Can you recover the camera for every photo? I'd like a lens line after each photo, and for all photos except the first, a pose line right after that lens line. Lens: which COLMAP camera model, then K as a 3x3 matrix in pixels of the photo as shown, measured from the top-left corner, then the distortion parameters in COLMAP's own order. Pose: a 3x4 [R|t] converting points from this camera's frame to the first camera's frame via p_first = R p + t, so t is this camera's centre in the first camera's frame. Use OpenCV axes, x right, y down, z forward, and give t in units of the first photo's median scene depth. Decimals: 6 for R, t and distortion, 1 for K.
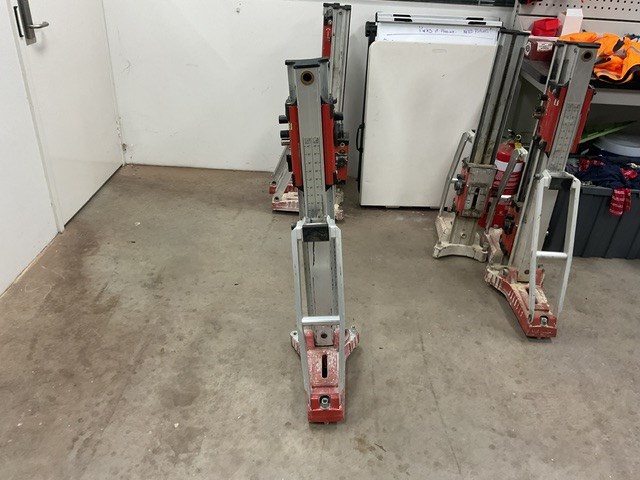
lens RADIAL K [[526.9, 0, 320.0], [0, 526.9, 240.0], [0, 0, 1]] dist [0.072403, -0.139877]
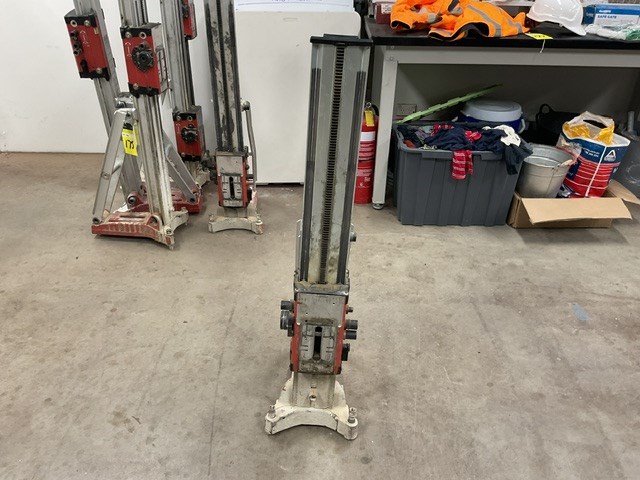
lens RADIAL K [[526.9, 0, 320.0], [0, 526.9, 240.0], [0, 0, 1]] dist [0.072403, -0.139877]
pose [[0.999267, -0.038256, -0.001188, 0.309690], [0.038258, 0.999266, 0.001818, 0.054787], [0.001117, -0.001863, 0.999998, 0.035546]]
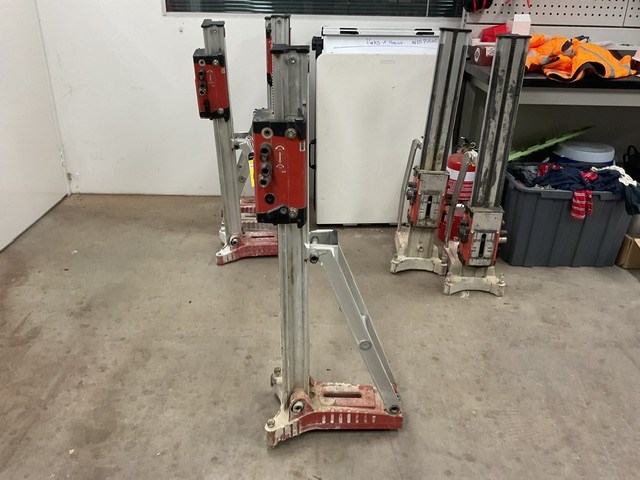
lens RADIAL K [[526.9, 0, 320.0], [0, 526.9, 240.0], [0, 0, 1]] dist [0.072403, -0.139877]
pose [[0.998882, -0.040811, 0.023875, 0.075136], [0.042545, 0.996101, -0.077289, 0.045354], [-0.020628, 0.078218, 0.996723, 0.070082]]
